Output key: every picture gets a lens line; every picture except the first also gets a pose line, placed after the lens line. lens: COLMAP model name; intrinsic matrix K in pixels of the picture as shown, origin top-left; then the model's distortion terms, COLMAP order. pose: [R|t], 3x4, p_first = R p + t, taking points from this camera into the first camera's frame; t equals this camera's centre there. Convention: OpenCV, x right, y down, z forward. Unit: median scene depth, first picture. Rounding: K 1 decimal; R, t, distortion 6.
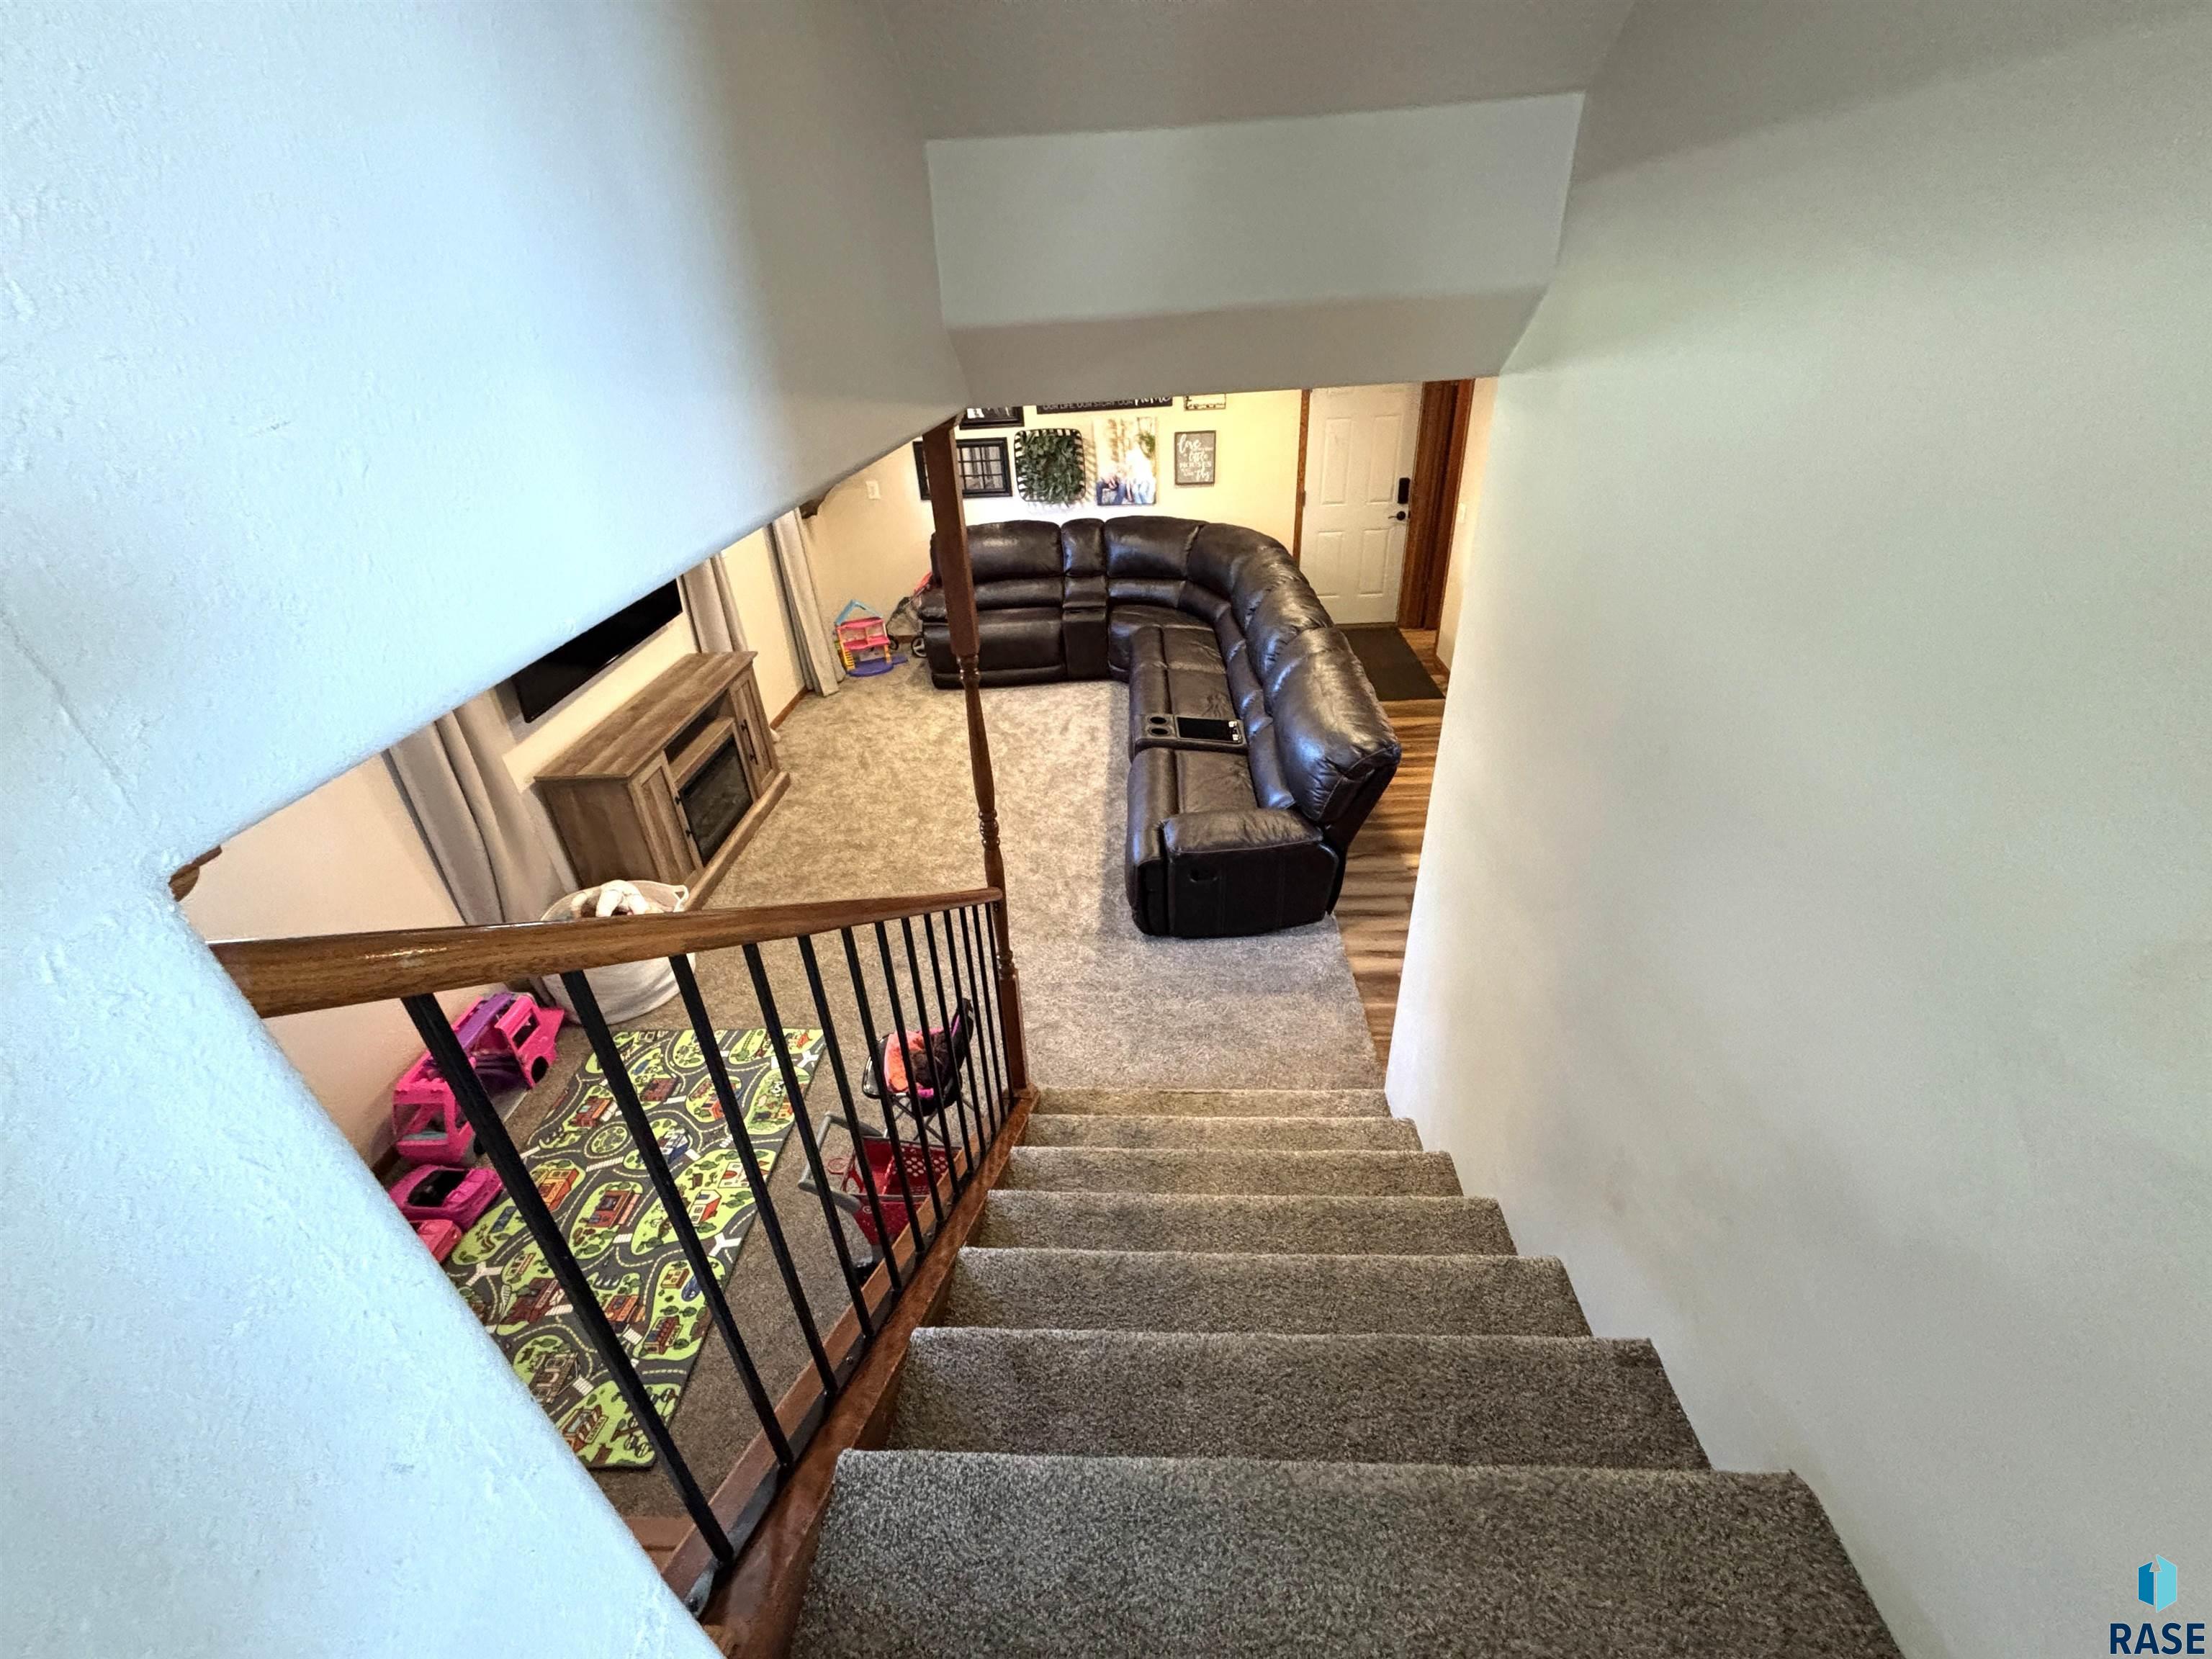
lens RADIAL K [[905.9, 0, 1105.2], [0, 905.9, 826.5], [0, 0, 1]] dist [0.002075, -0.000104]
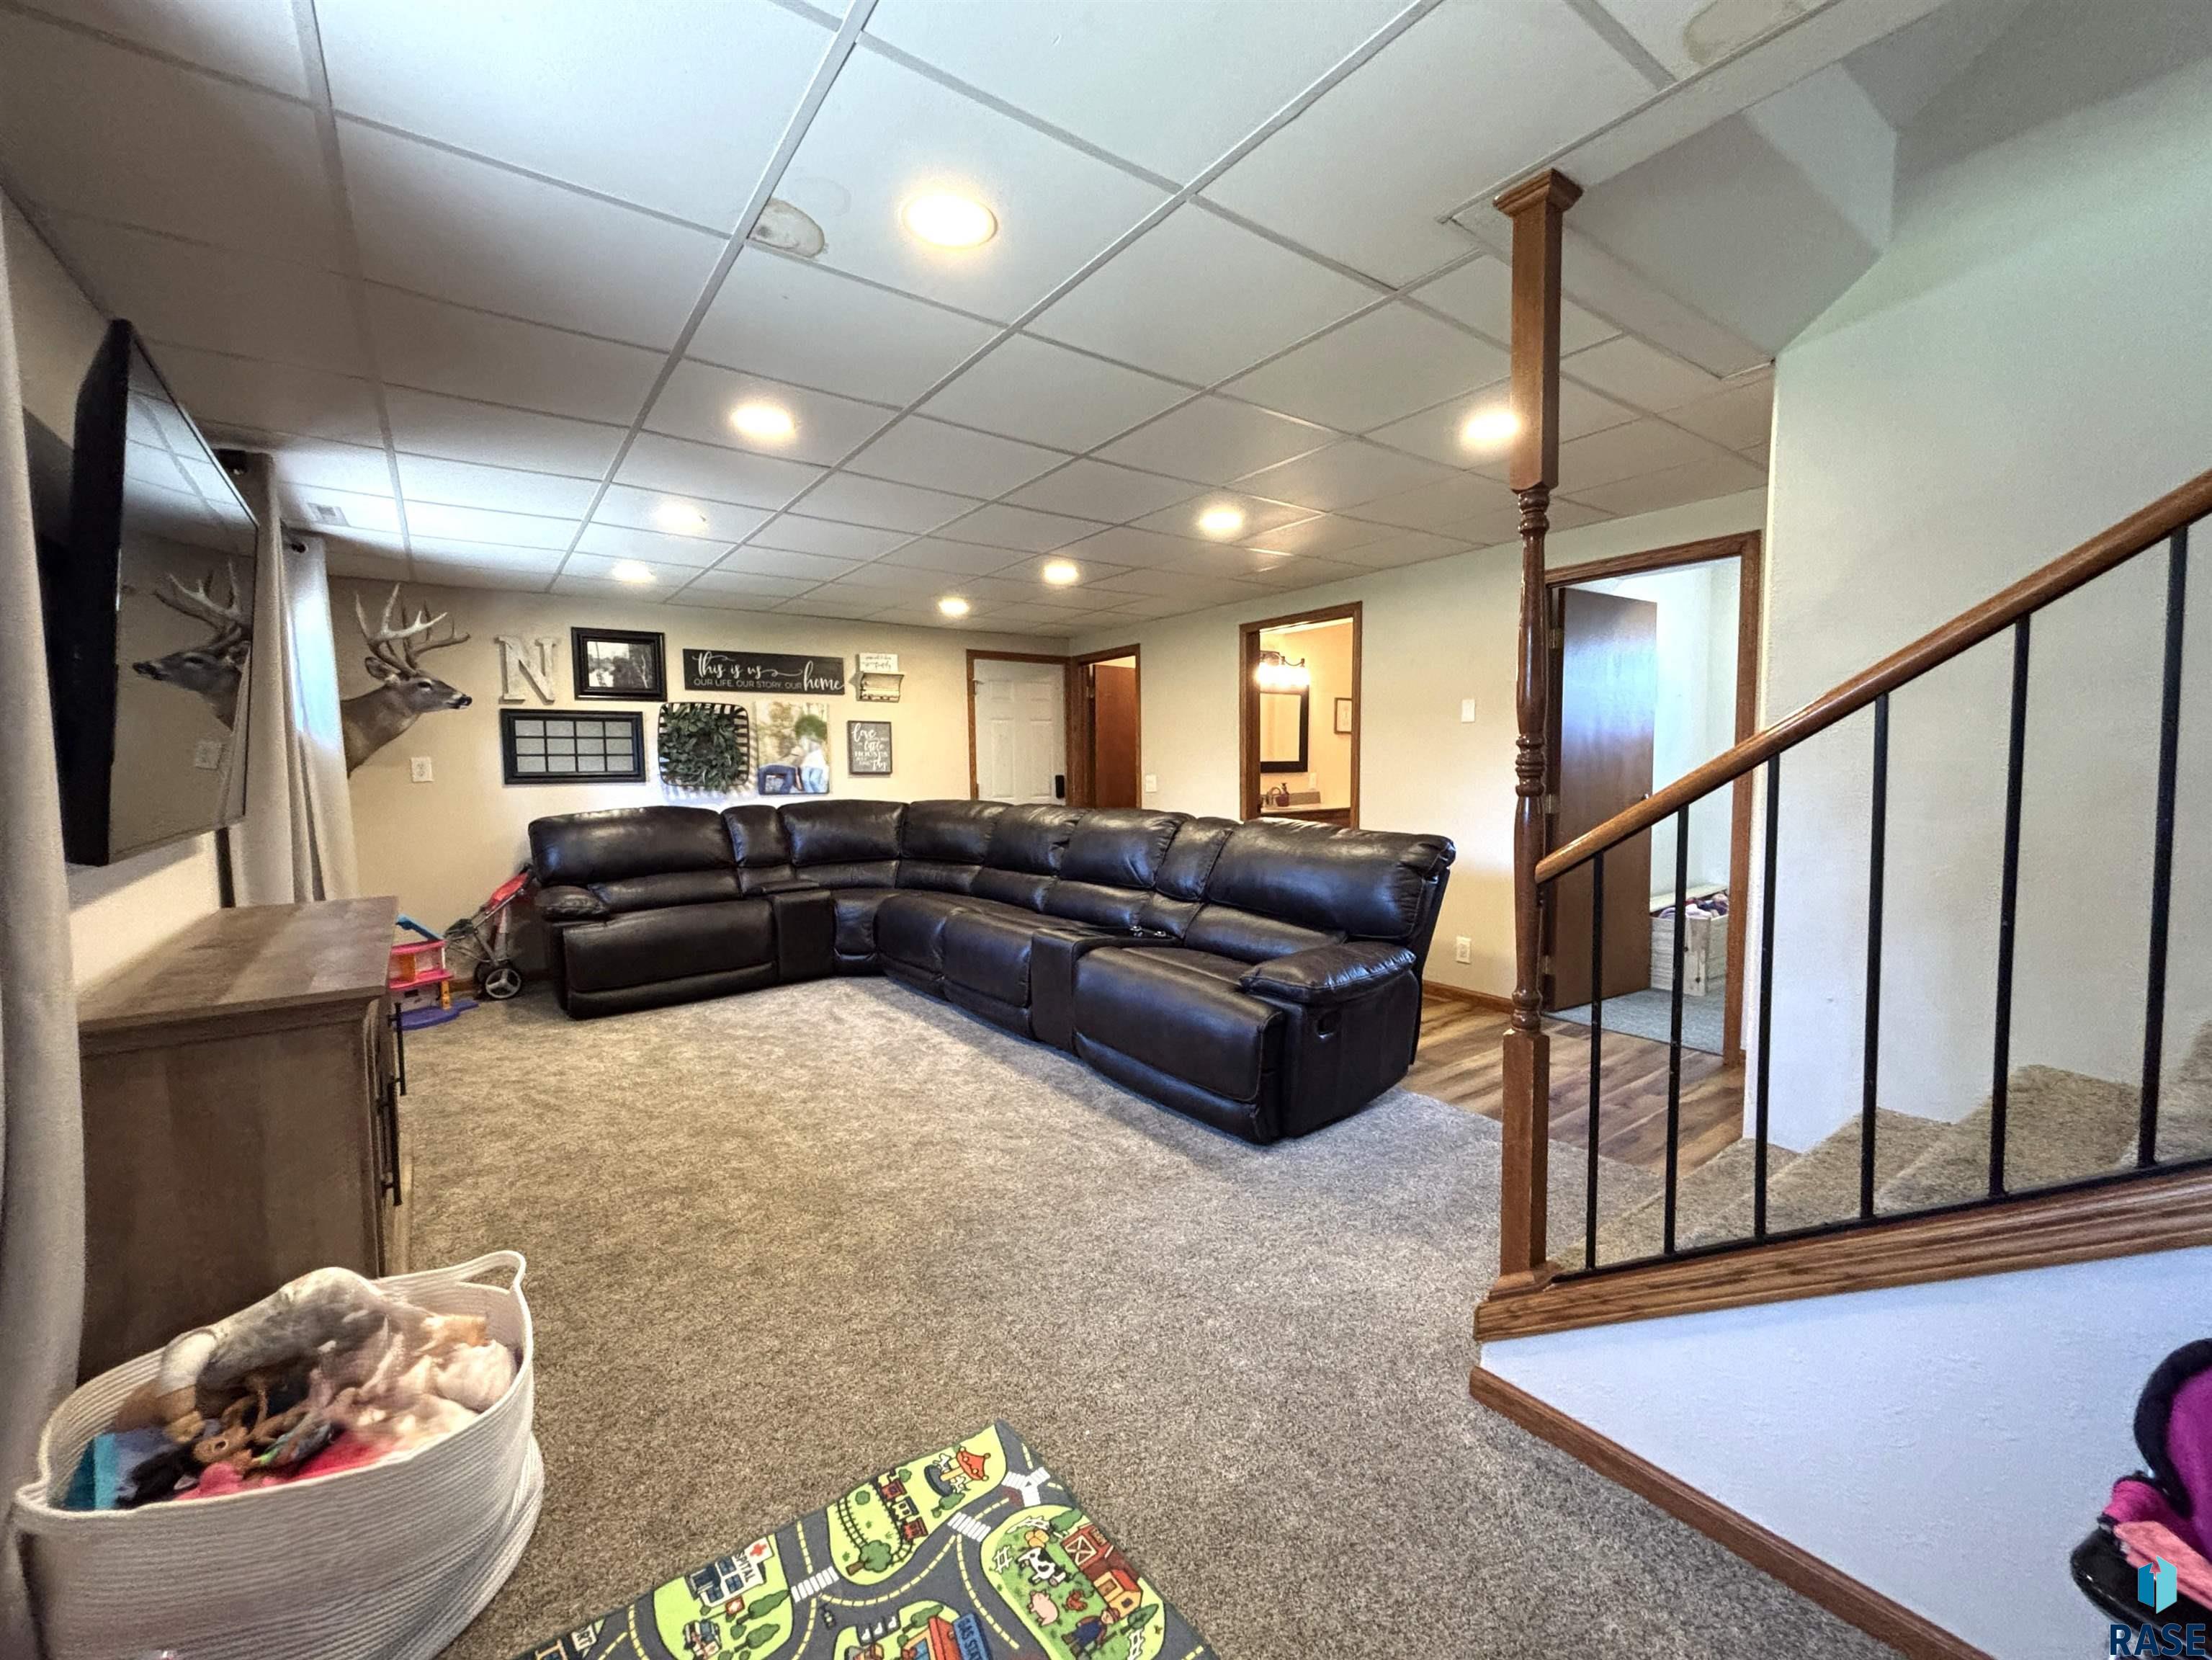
lens RADIAL K [[906.1, 0, 1106.2], [0, 906.1, 829.8], [0, 0, 1]] dist [0.002075, -0.000104]
pose [[0.782792, 0.002340, 0.622279, -0.289938], [0.282186, 0.889932, -0.358320, 0.069832], [-0.554624, 0.456088, 0.695971, 0.259547]]
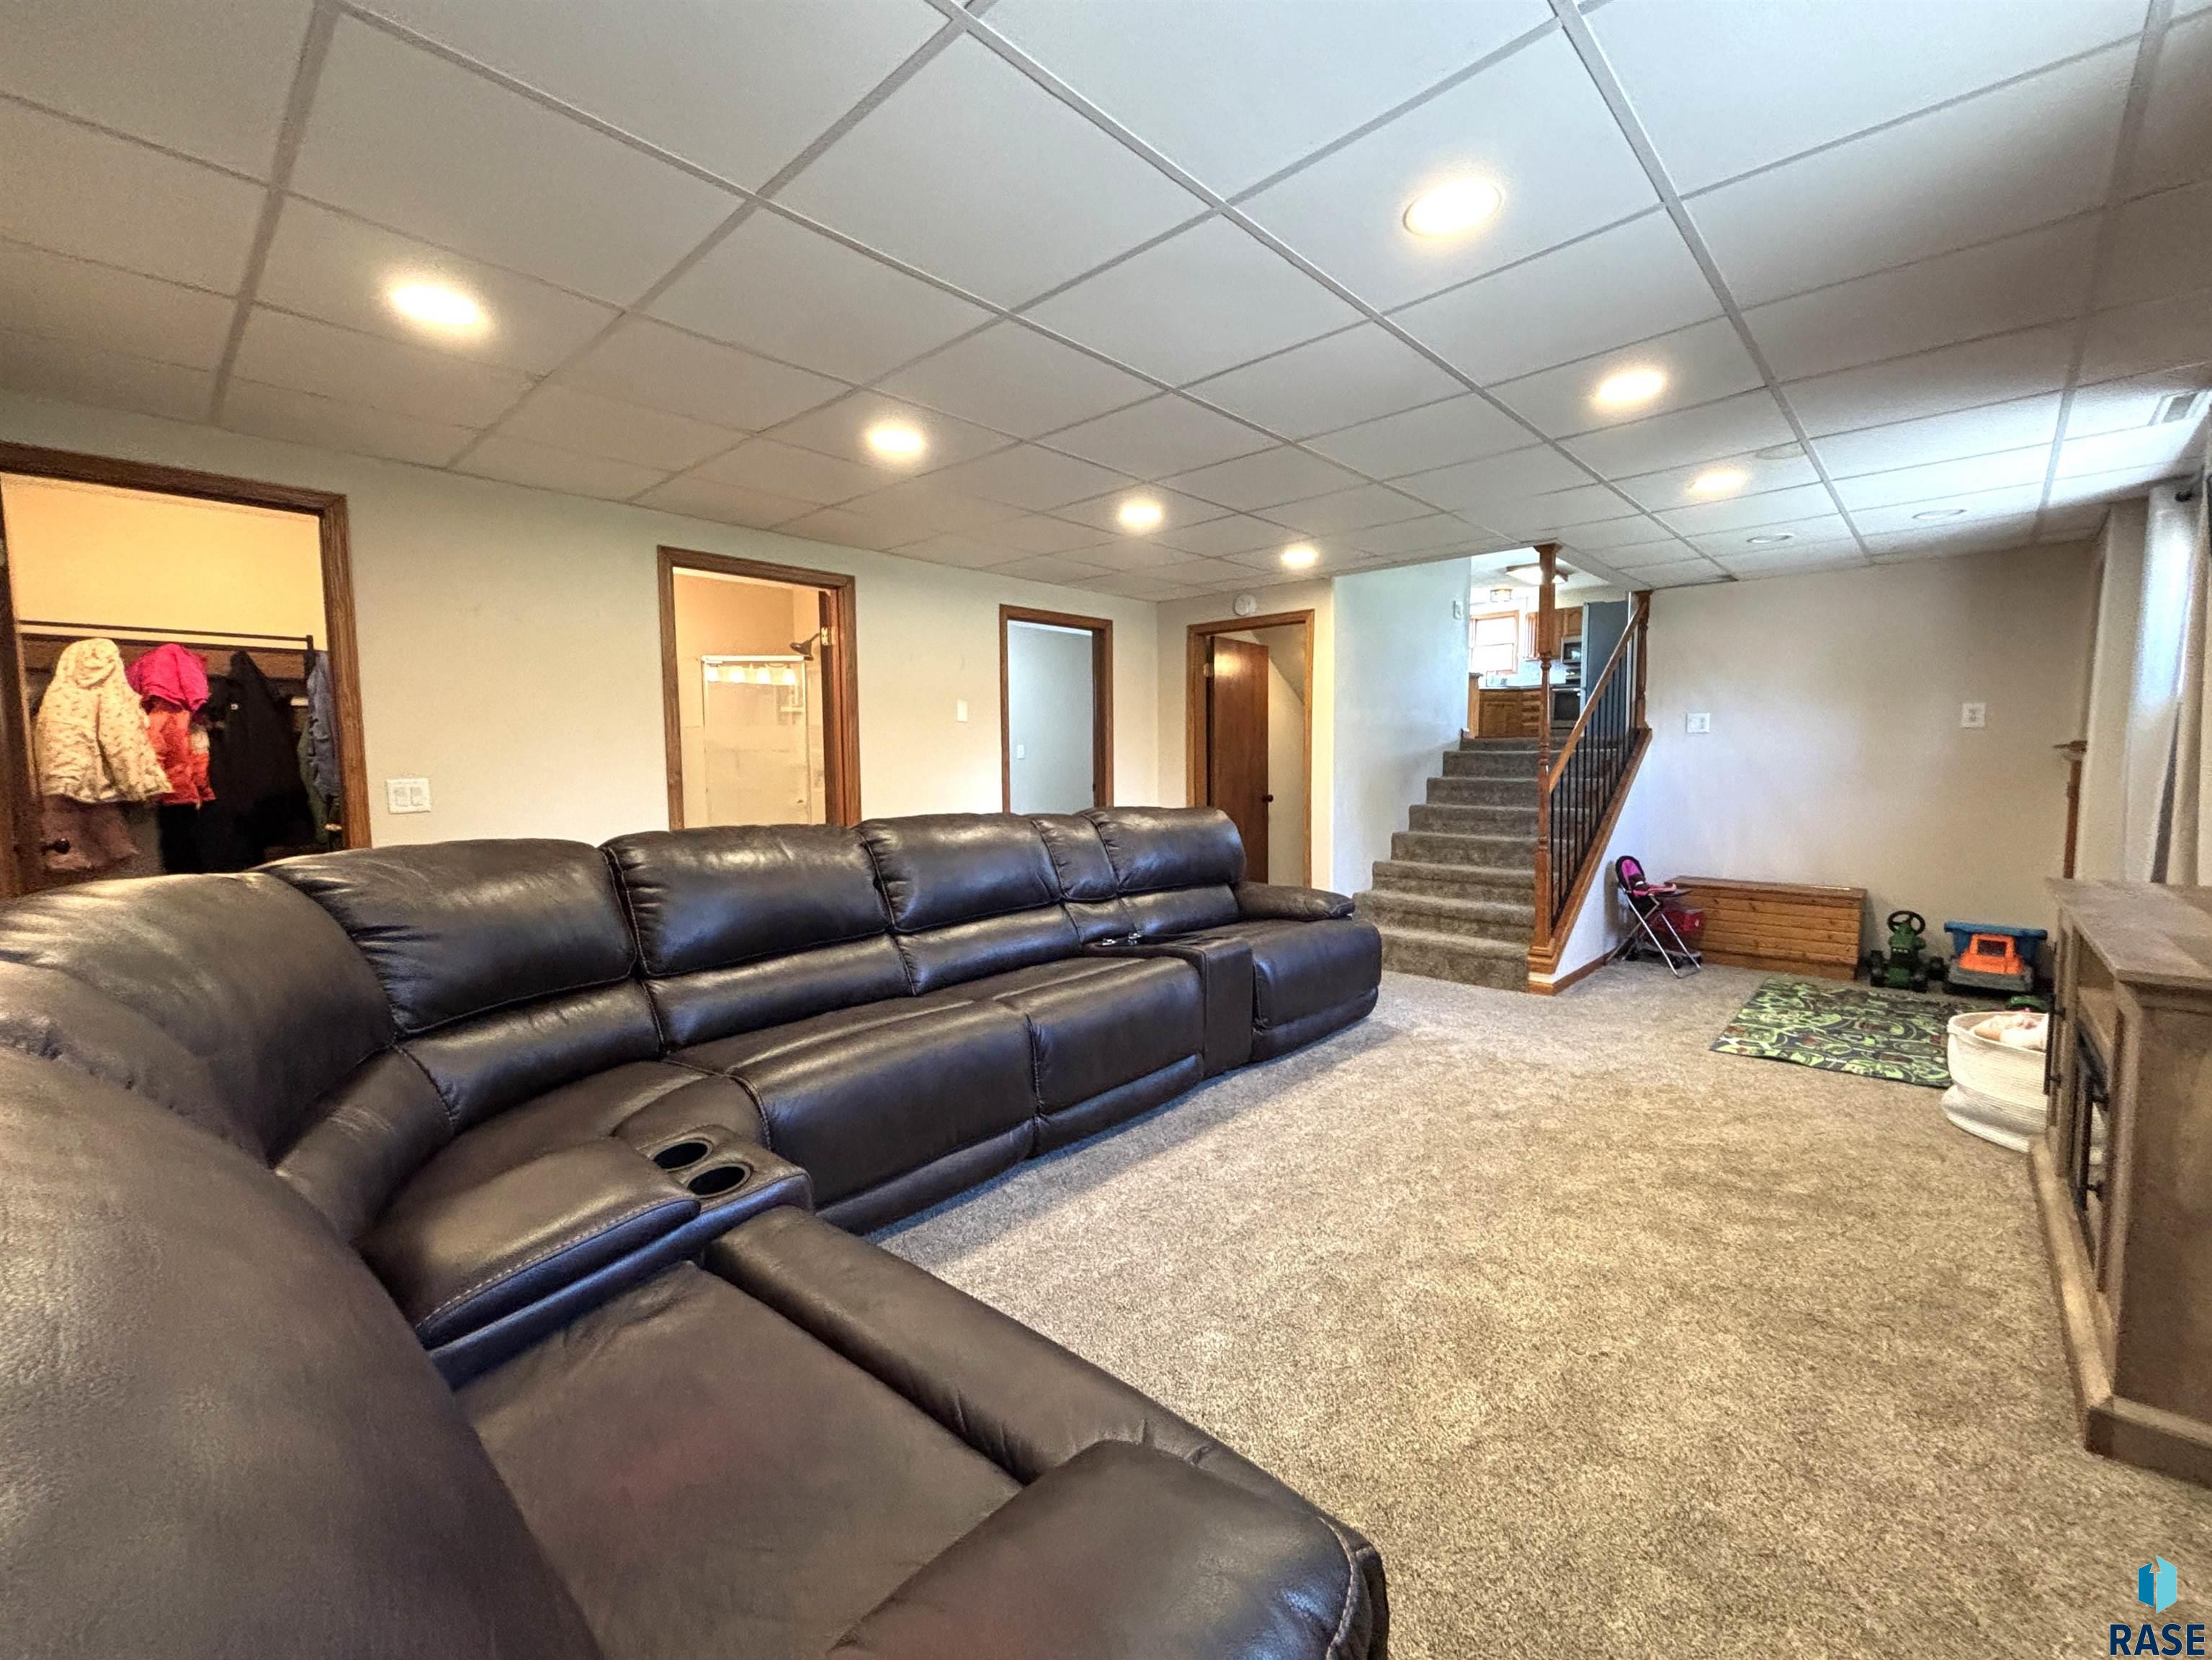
lens RADIAL K [[906.1, 0, 1104.0], [0, 906.1, 827.5], [0, 0, 1]] dist [0.002075, -0.000104]
pose [[-0.750828, 0.004671, 0.660481, -0.245706], [0.366576, 0.834776, 0.410817, -0.357095], [-0.549435, 0.550569, -0.628486, 0.996181]]
